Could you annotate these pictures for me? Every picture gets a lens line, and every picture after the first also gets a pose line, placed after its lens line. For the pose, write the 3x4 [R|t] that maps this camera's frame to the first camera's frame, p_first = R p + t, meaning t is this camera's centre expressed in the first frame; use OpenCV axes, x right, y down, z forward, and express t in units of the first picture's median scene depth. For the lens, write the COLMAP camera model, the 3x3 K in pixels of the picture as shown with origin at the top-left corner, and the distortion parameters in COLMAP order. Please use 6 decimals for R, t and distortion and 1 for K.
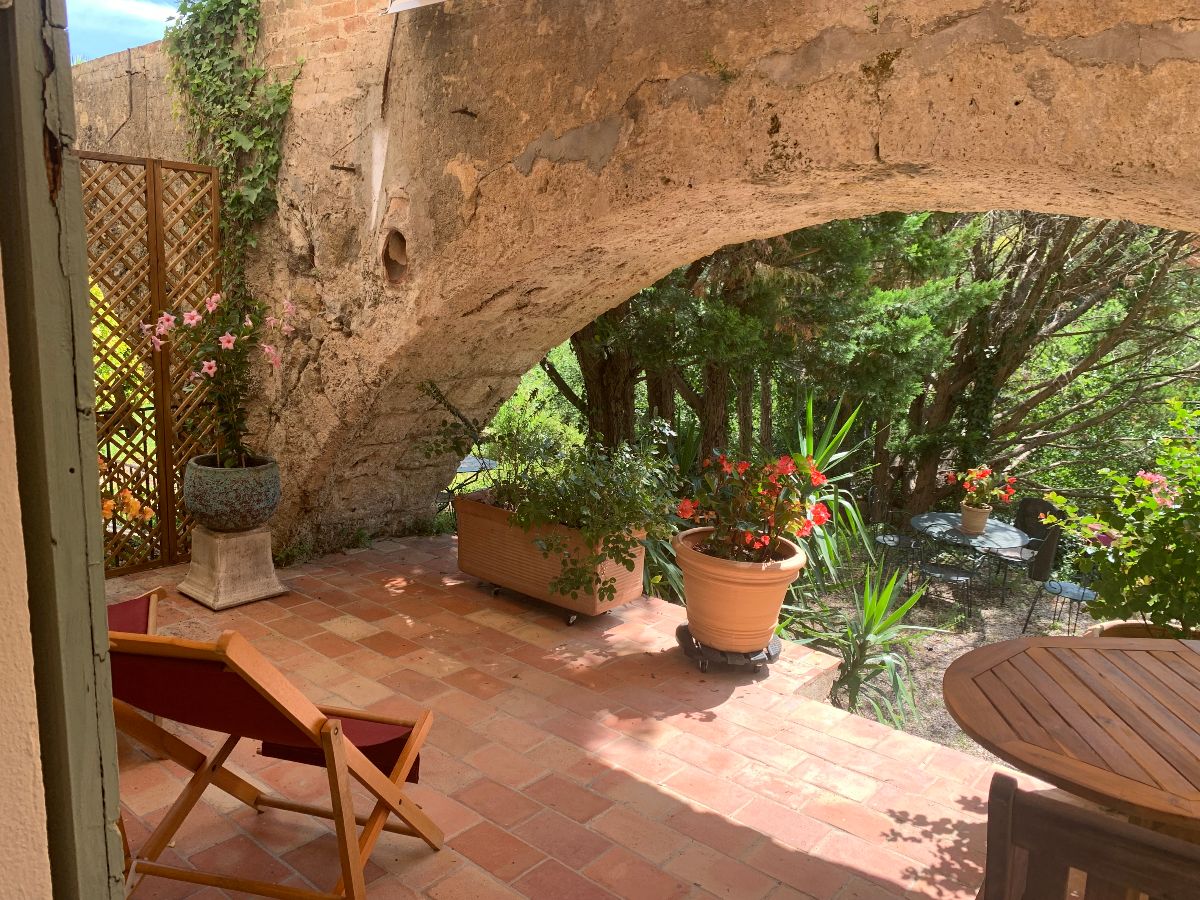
lens RADIAL K [[975.4, 0, 584.8], [0, 975.4, 449.1], [0, 0, 1]] dist [0.087139, -0.071912]
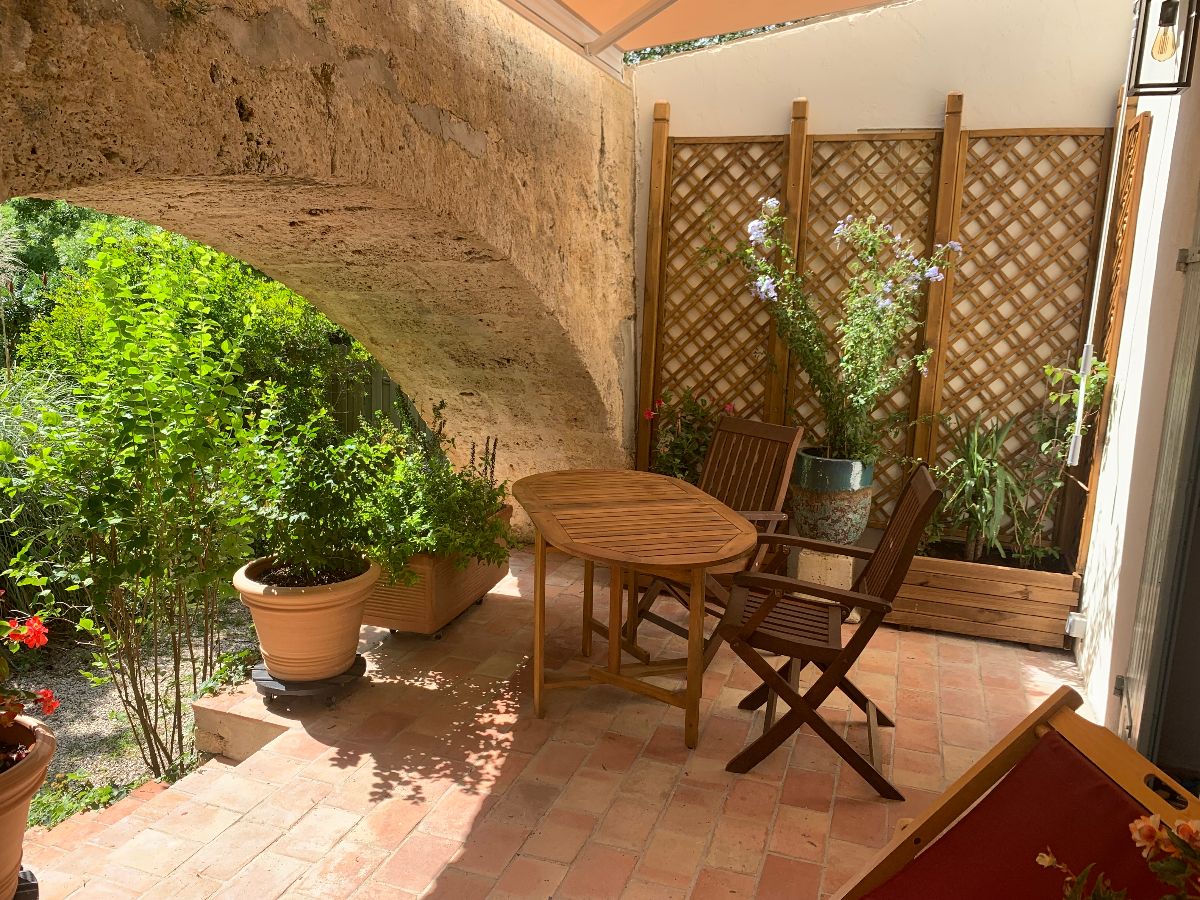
lens RADIAL K [[975.4, 0, 584.8], [0, 975.4, 449.1], [0, 0, 1]] dist [0.087139, -0.071912]
pose [[-0.370629, -0.220001, 0.902349, -0.672792], [0.115206, 0.953149, 0.279705, -0.272860], [-0.921608, 0.207623, -0.327919, 1.101797]]
